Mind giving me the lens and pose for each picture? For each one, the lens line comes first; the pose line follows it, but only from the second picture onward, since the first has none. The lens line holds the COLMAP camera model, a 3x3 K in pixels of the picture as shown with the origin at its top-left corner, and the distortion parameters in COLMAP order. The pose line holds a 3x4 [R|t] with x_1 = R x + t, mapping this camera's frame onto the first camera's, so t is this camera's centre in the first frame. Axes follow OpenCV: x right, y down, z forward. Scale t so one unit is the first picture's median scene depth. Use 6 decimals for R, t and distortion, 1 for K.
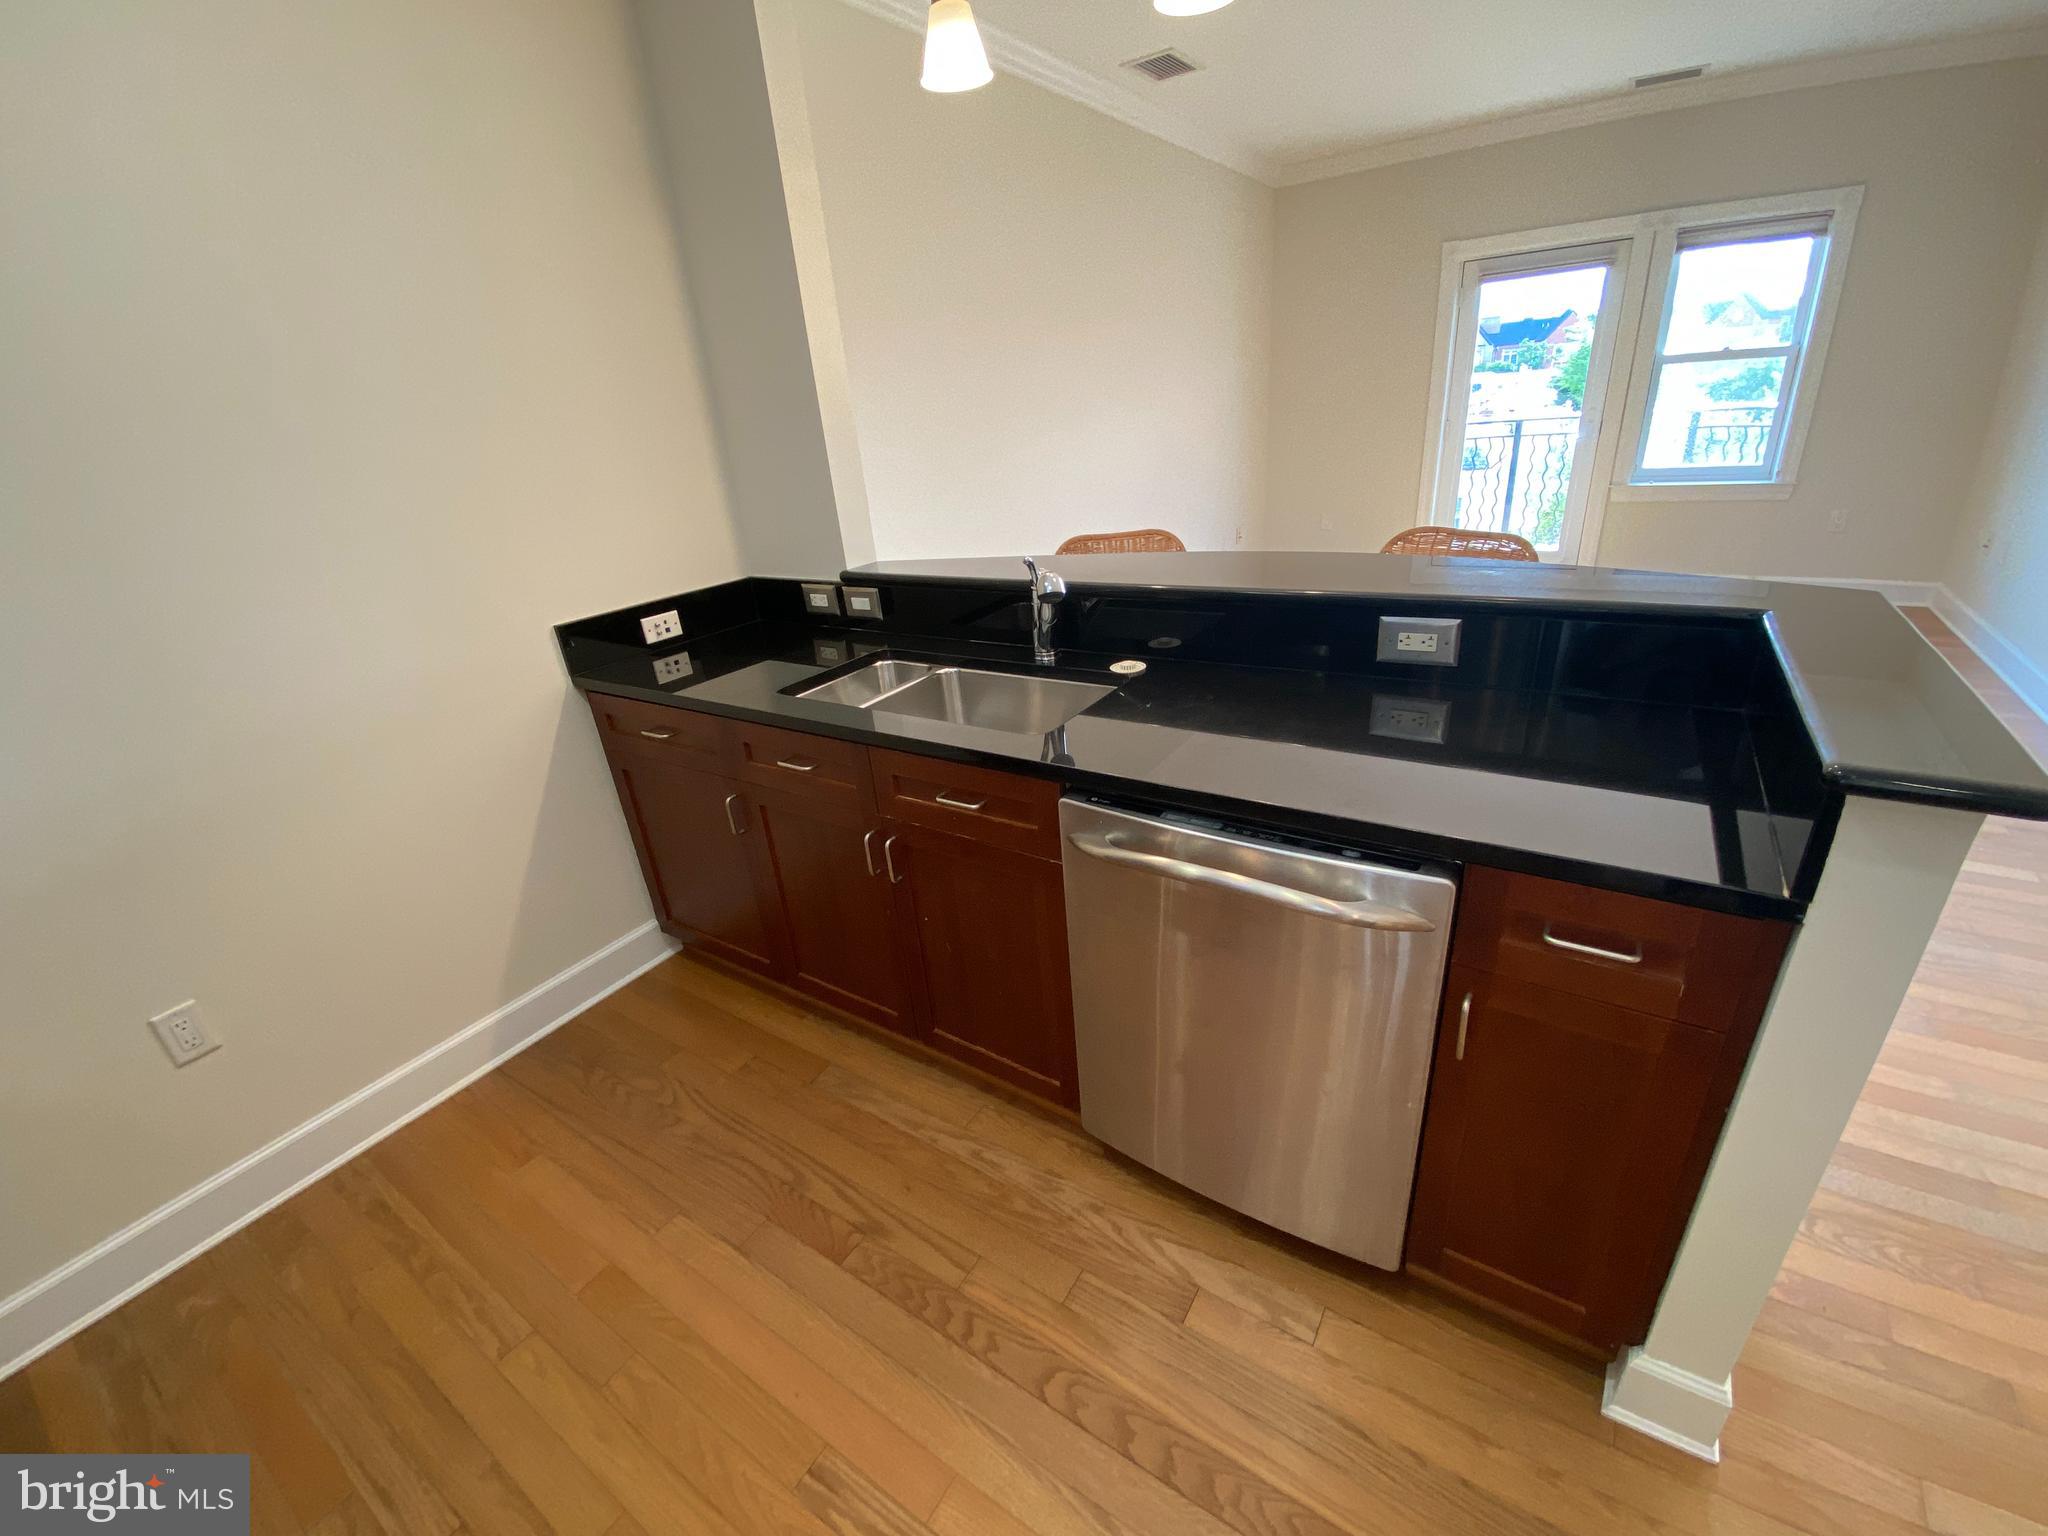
lens RADIAL K [[827.3, 0, 1025.9], [0, 827.3, 766.3], [0, 0, 1]] dist [0.002991, -0.011443]
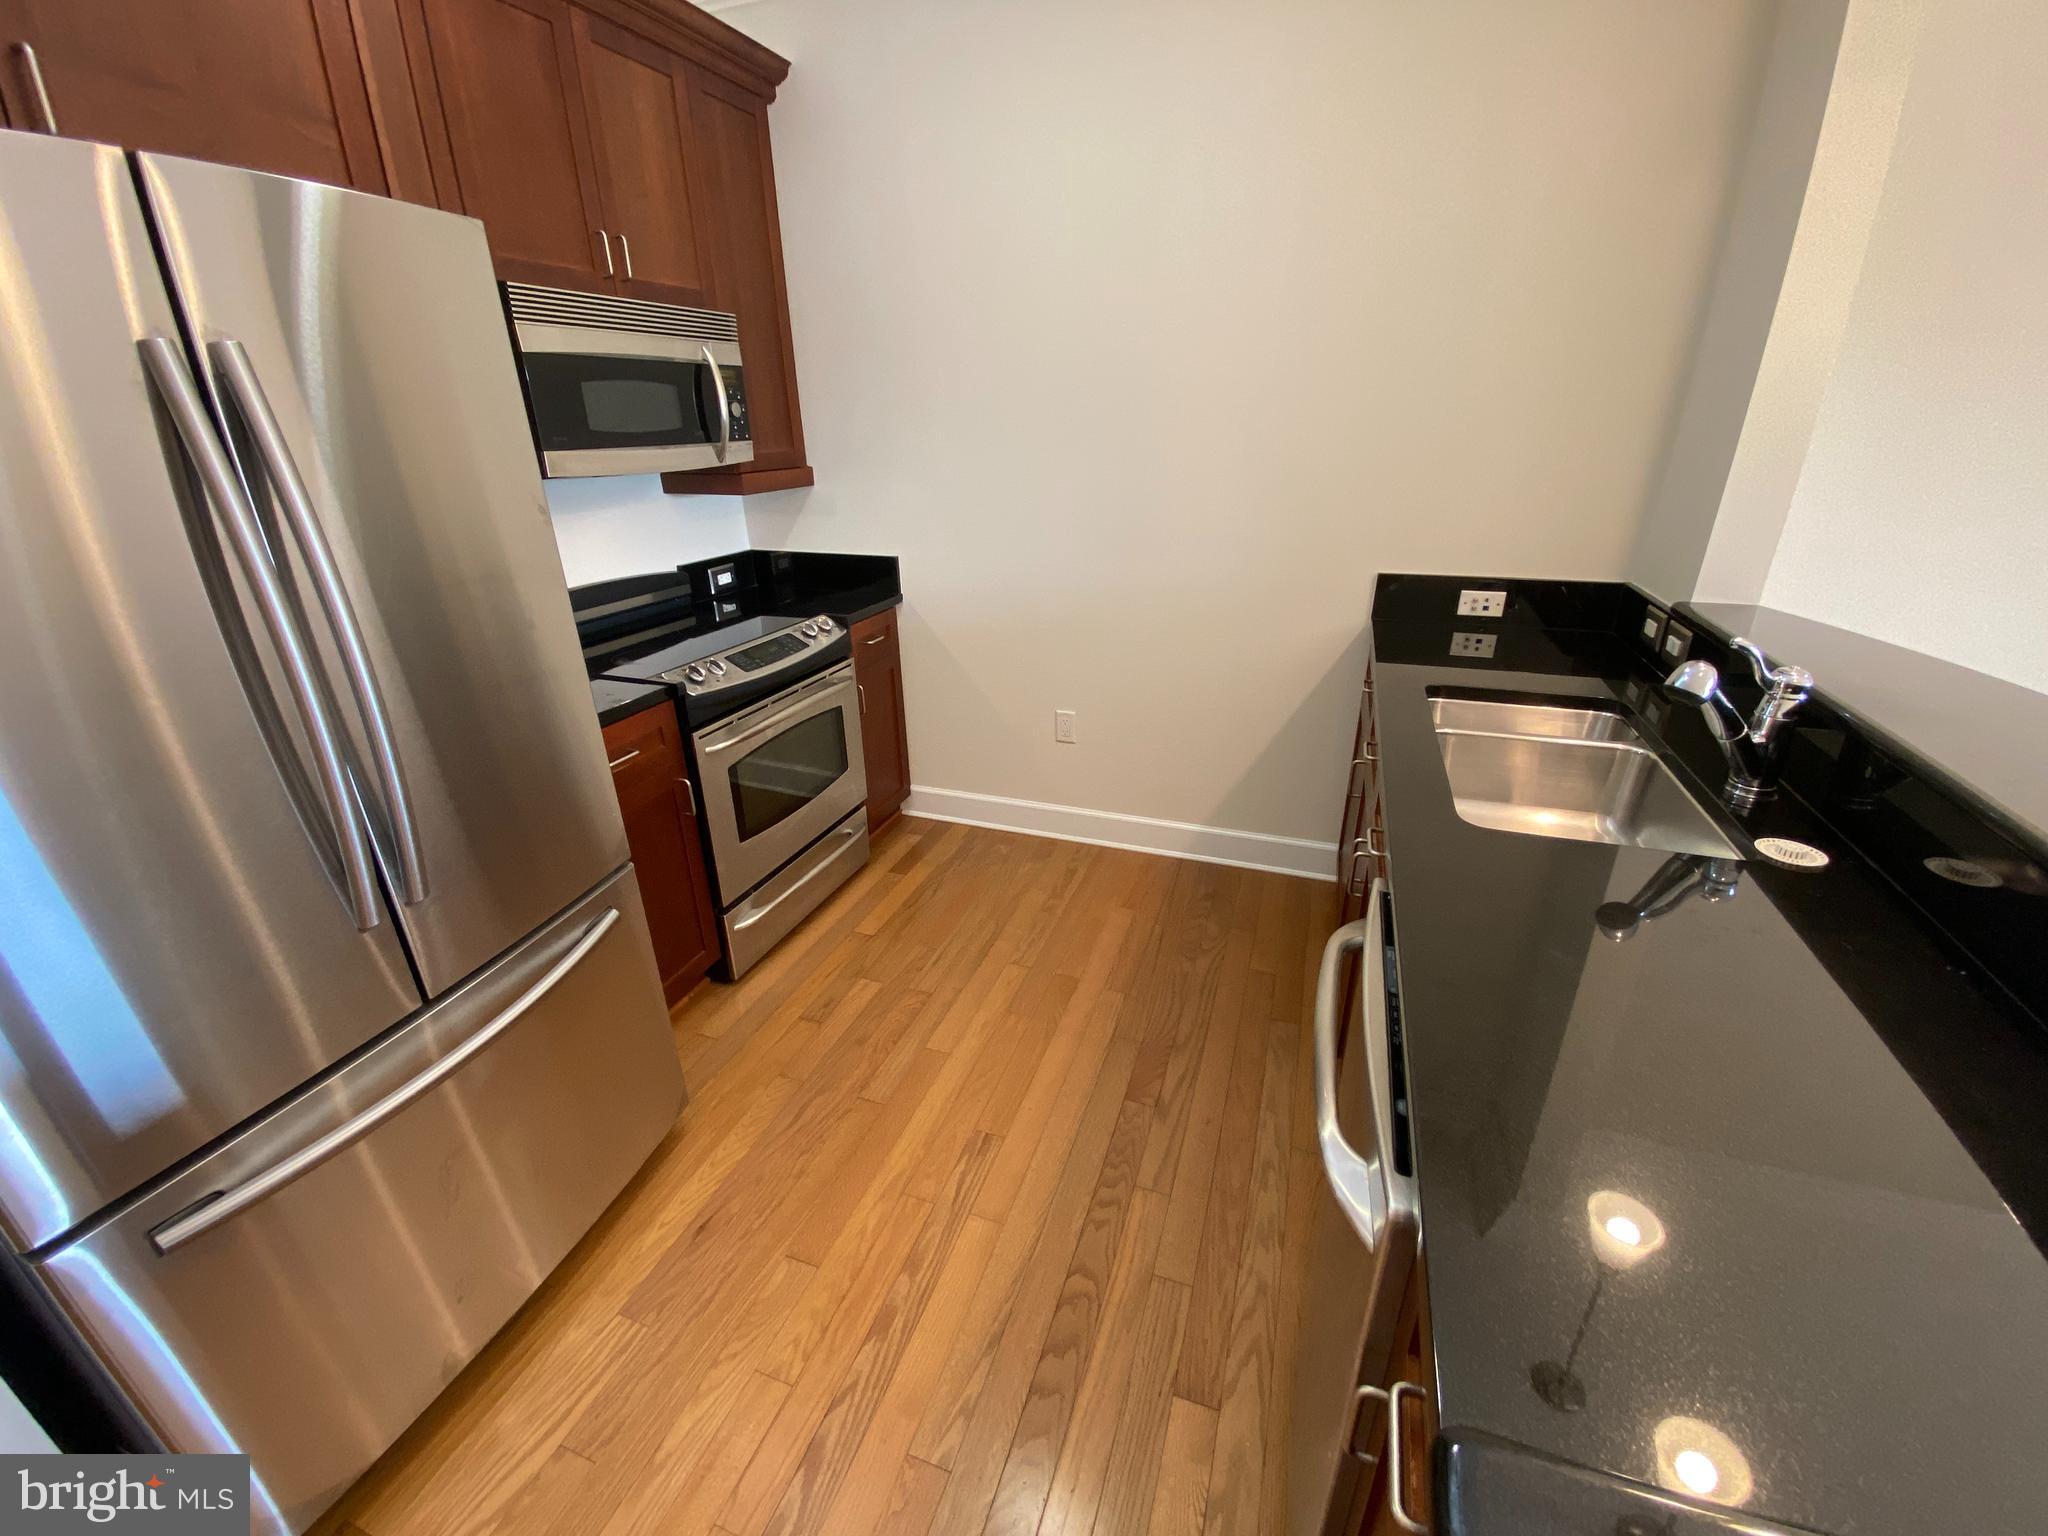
lens RADIAL K [[827.3, 0, 1018.7], [0, 827.3, 775.9], [0, 0, 1]] dist [0.002991, -0.011443]
pose [[0.227528, 0.460435, -0.858039, 0.541474], [-0.391390, 0.850083, 0.352380, -0.173654], [0.891653, 0.255652, 0.373628, 0.250039]]
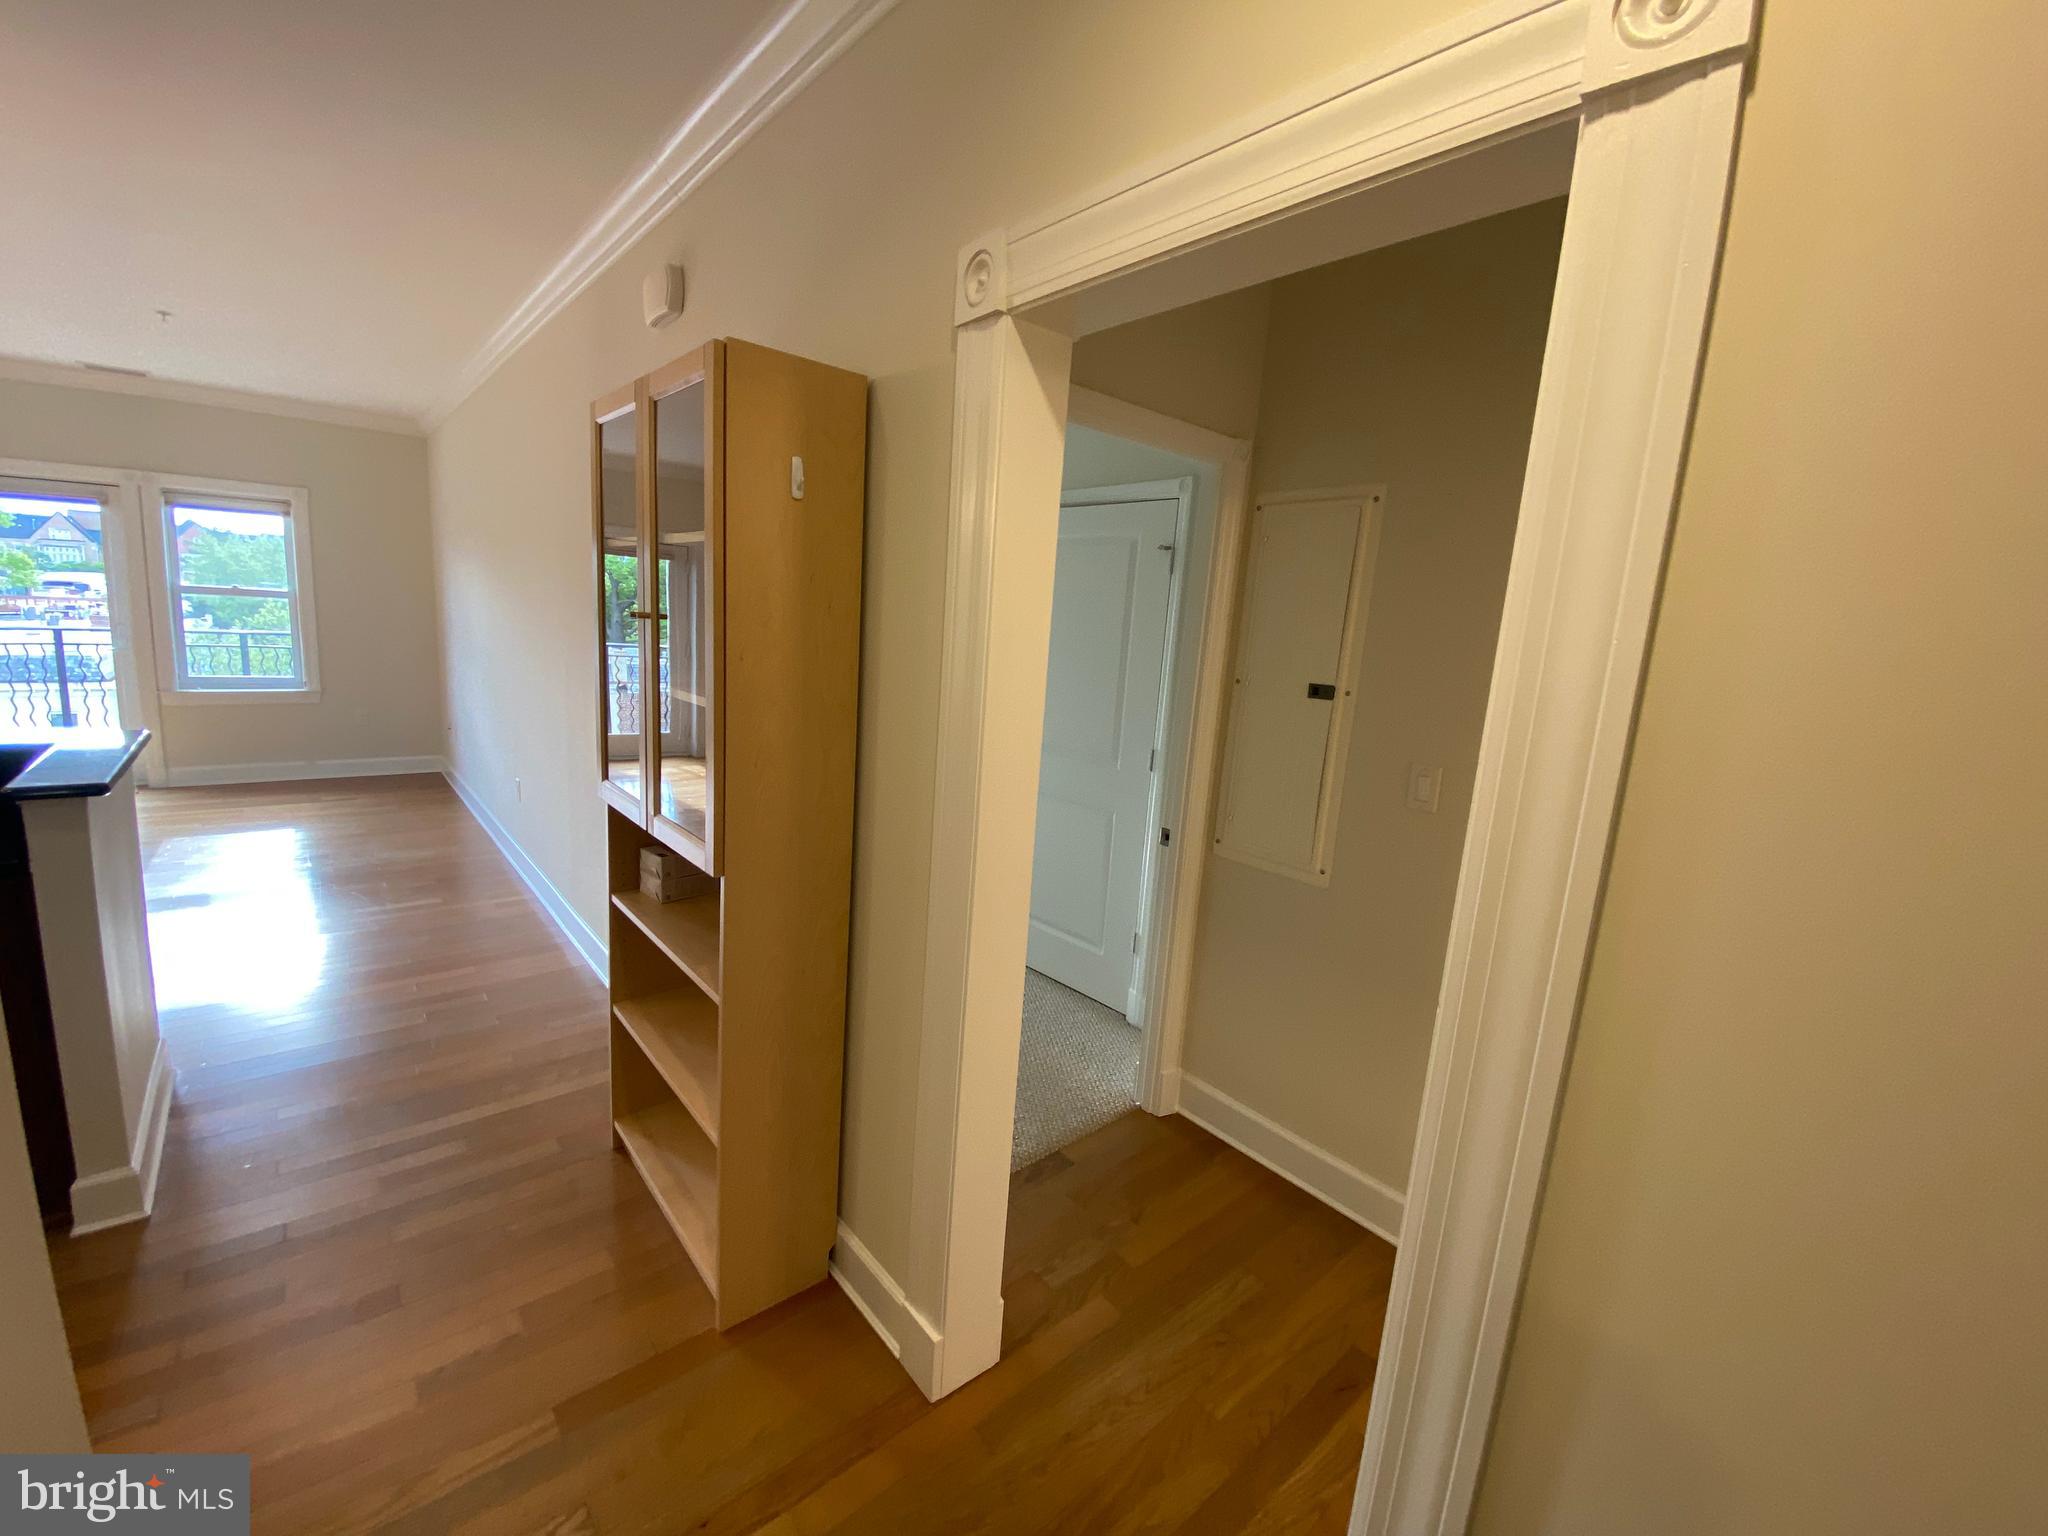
lens RADIAL K [[827.3, 0, 1017.6], [0, 827.3, 760.0], [0, 0, 1]] dist [0.002991, -0.011443]
pose [[0.252654, -0.059834, 0.965705, -0.195598], [0.307888, 0.951177, -0.021618, 0.384246], [-0.917263, 0.302791, 0.258741, -0.952687]]
